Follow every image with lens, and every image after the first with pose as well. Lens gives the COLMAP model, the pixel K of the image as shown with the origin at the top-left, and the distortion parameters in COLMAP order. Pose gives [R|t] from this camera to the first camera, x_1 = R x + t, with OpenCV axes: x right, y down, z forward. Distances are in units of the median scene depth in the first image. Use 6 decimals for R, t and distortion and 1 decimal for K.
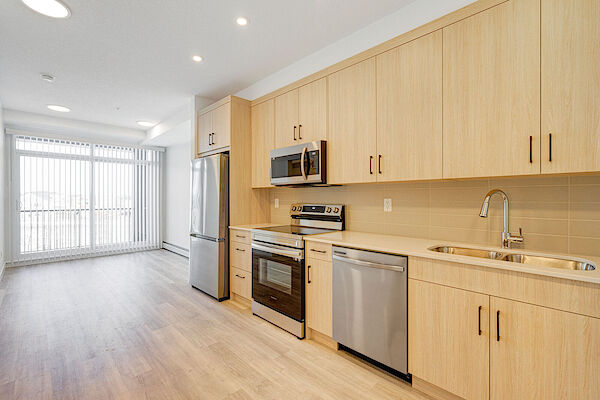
lens RADIAL K [[276.6, 0, 283.8], [0, 276.6, 200.3], [0, 0, 1]] dist [0.001068, 0.000084]
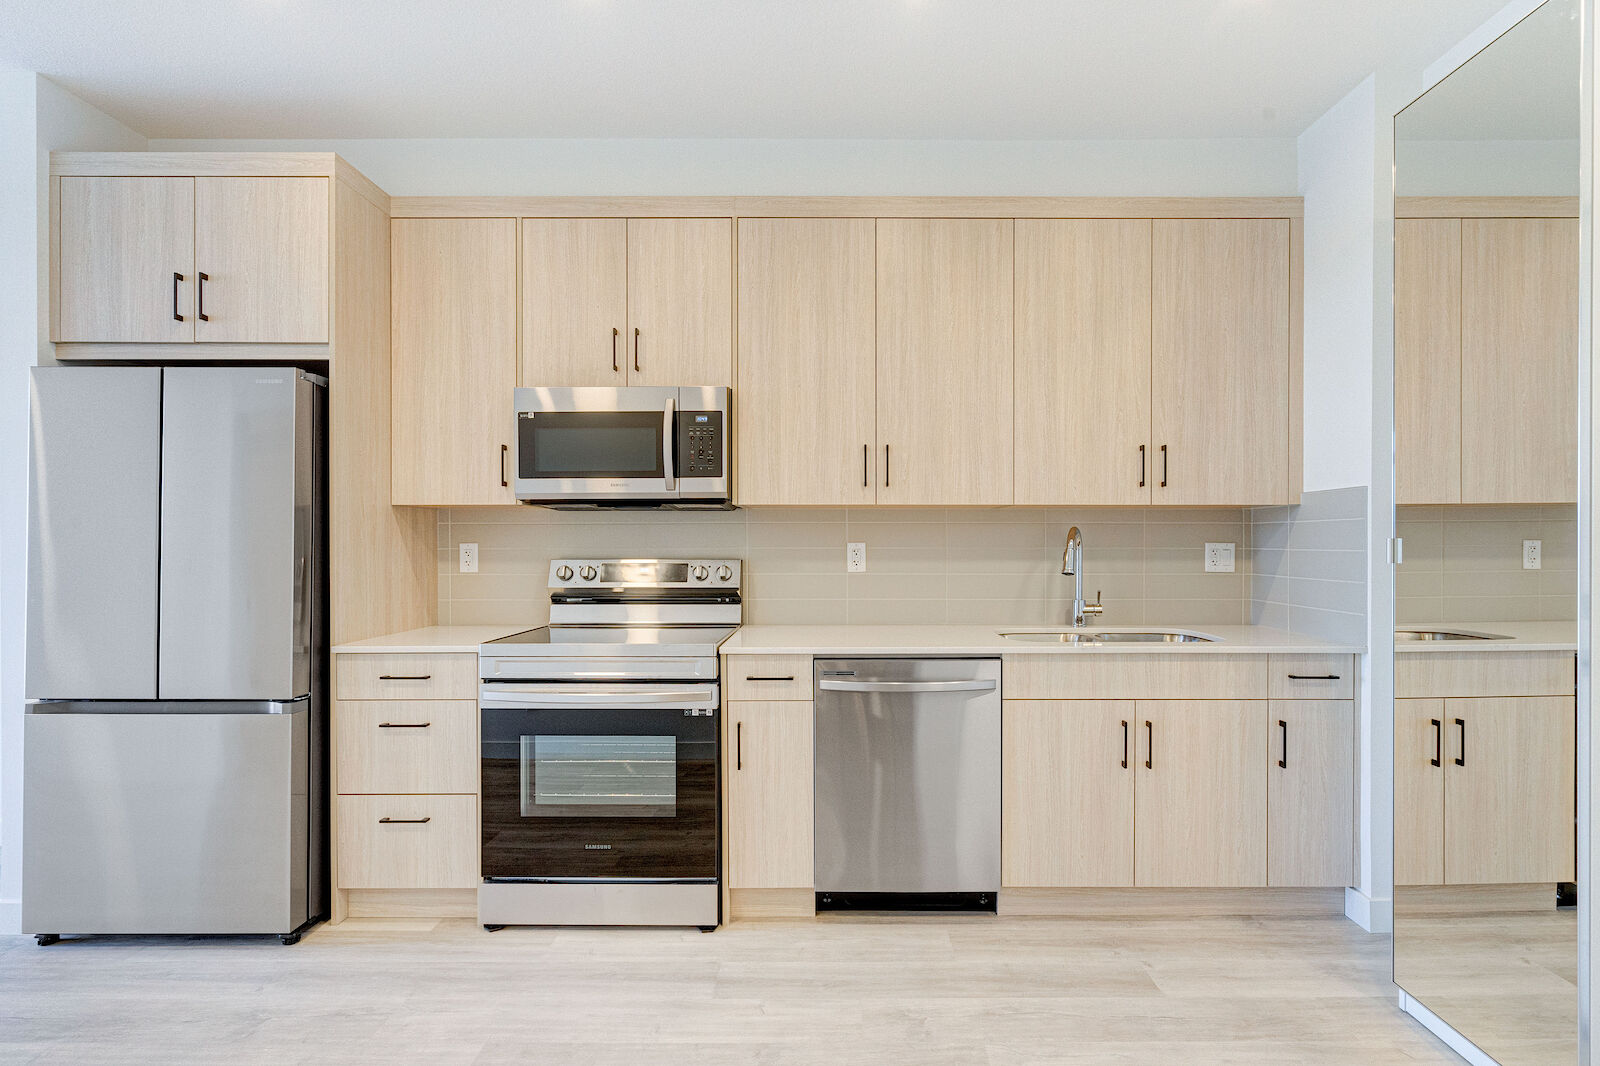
lens RADIAL K [[792.9, 0, 799.2], [0, 792.9, 556.4], [0, 0, 1]] dist [-0.000959, 0.000136]
pose [[0.675385, -0.009707, 0.737401, -0.608587], [0.004878, 0.999950, 0.008695, 0.003939], [-0.737449, -0.002275, 0.675399, 0.209381]]
